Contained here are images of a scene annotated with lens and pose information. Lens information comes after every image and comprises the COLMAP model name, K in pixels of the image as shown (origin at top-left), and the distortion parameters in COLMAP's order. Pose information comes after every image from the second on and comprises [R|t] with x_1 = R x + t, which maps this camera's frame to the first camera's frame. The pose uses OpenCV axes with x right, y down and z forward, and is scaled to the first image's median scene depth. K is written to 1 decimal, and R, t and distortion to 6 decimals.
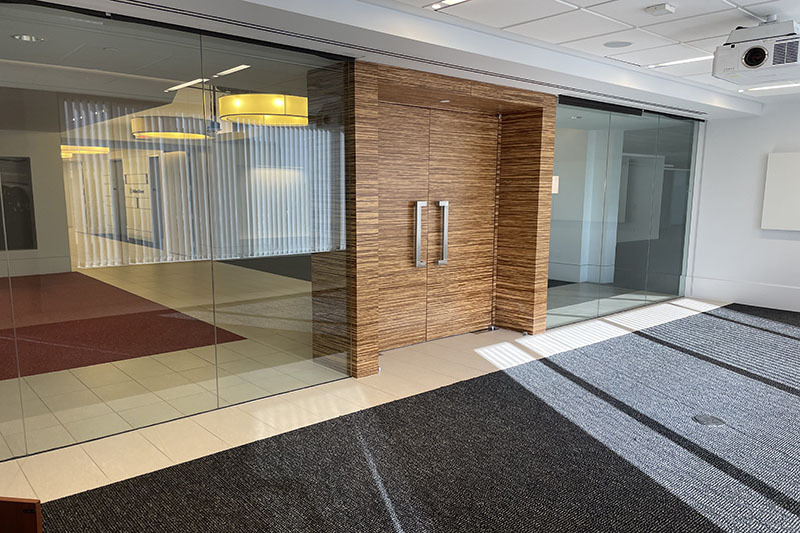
lens RADIAL K [[605.9, 0, 400.0], [0, 605.9, 266.5], [0, 0, 1]] dist [0.103538, -0.146883]
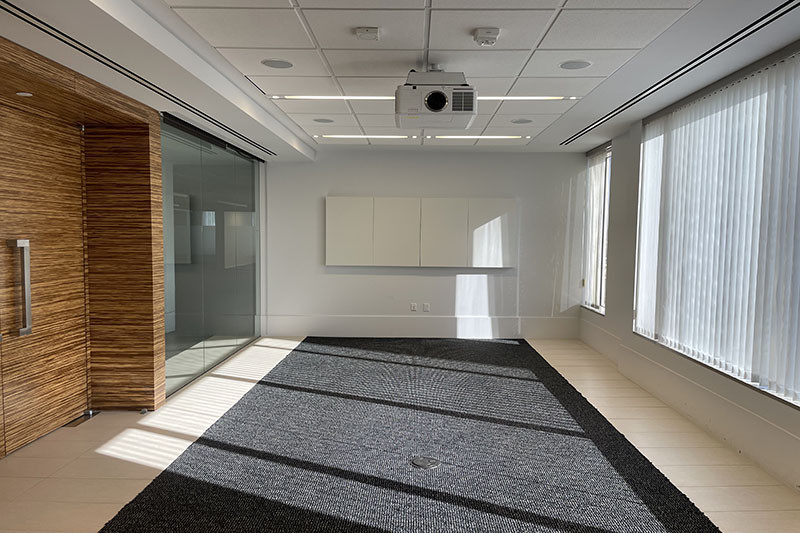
lens RADIAL K [[605.9, 0, 400.0], [0, 605.9, 266.5], [0, 0, 1]] dist [0.103538, -0.146883]
pose [[0.671706, -0.037445, 0.739871, -0.145949], [0.085298, 0.995989, -0.027032, -0.023145], [-0.735891, 0.081267, 0.672206, 0.225084]]
